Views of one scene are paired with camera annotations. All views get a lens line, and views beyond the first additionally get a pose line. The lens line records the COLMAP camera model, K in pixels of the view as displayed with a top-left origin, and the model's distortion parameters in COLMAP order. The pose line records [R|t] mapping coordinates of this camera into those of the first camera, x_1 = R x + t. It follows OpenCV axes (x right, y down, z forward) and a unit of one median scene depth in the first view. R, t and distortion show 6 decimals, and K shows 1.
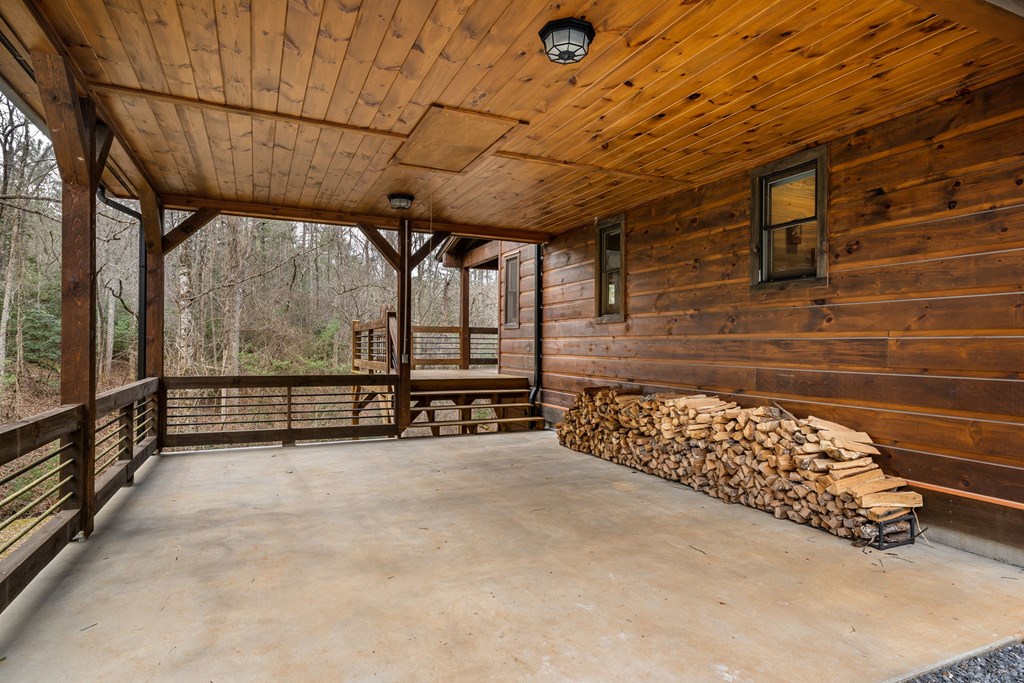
lens RADIAL K [[568.8, 0, 528.8], [0, 568.8, 344.7], [0, 0, 1]] dist [0.011051, 0.000933]
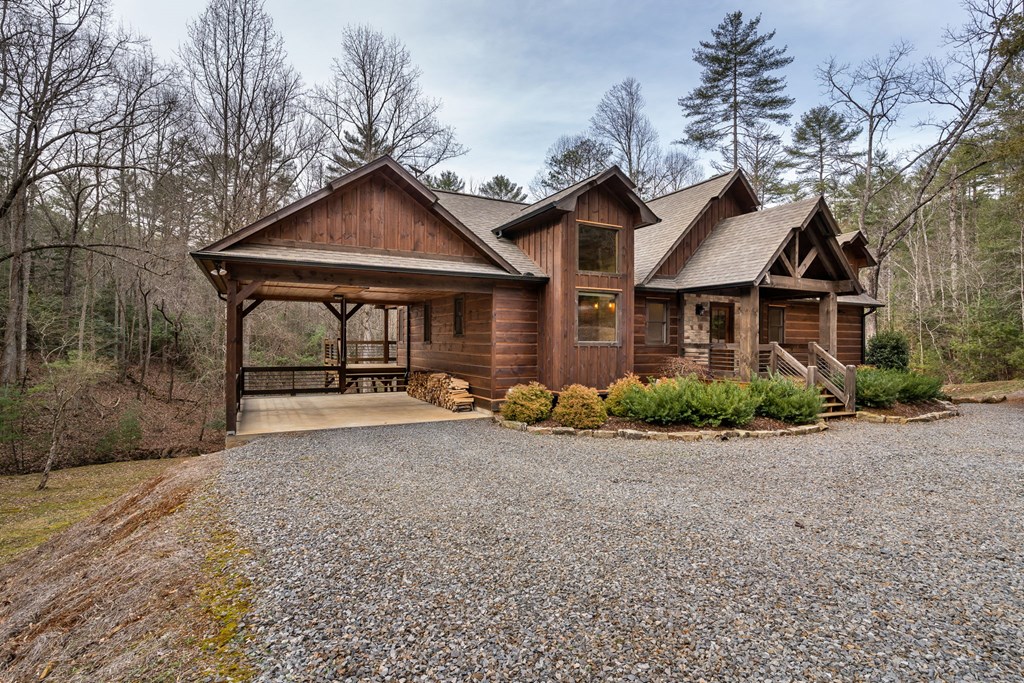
lens RADIAL K [[505.7, 0, 515.0], [0, 505.7, 345.3], [0, 0, 1]] dist [0.007946, 0.000075]
pose [[0.999582, -0.000817, 0.028894, 0.407064], [0.000563, 0.999961, 0.008797, -0.047546], [-0.028900, -0.008777, 0.999544, -1.044577]]
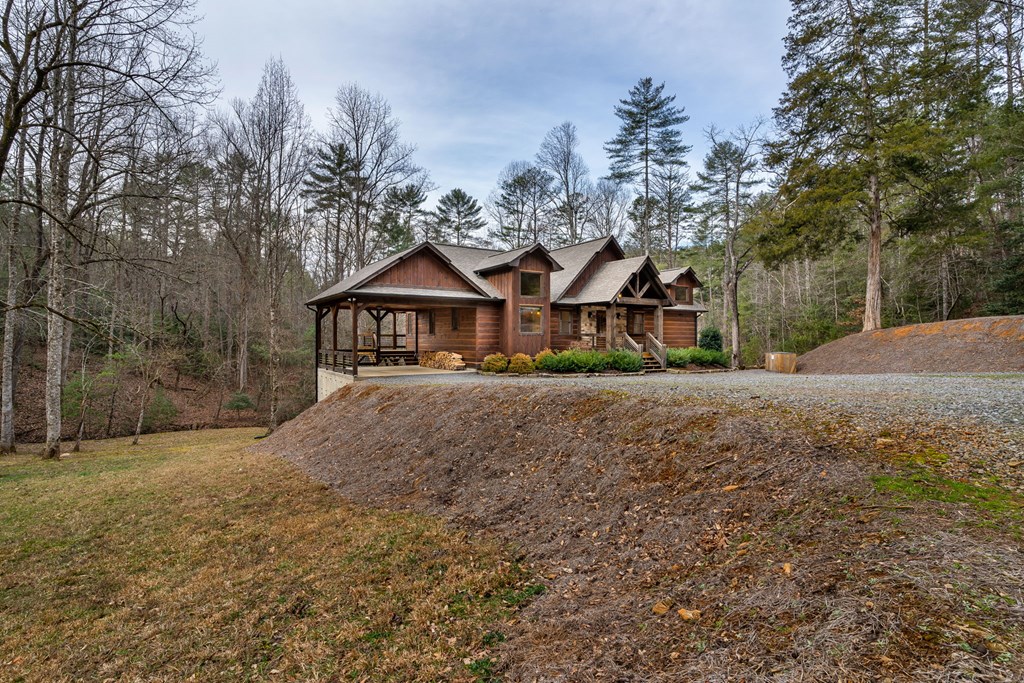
lens RADIAL K [[505.7, 0, 514.1], [0, 505.7, 344.8], [0, 0, 1]] dist [0.007946, 0.000075]
pose [[0.992515, -0.007135, 0.121915, 0.253714], [0.005525, 0.999893, 0.013542, -0.015588], [-0.121998, -0.012767, 0.992448, -2.351543]]
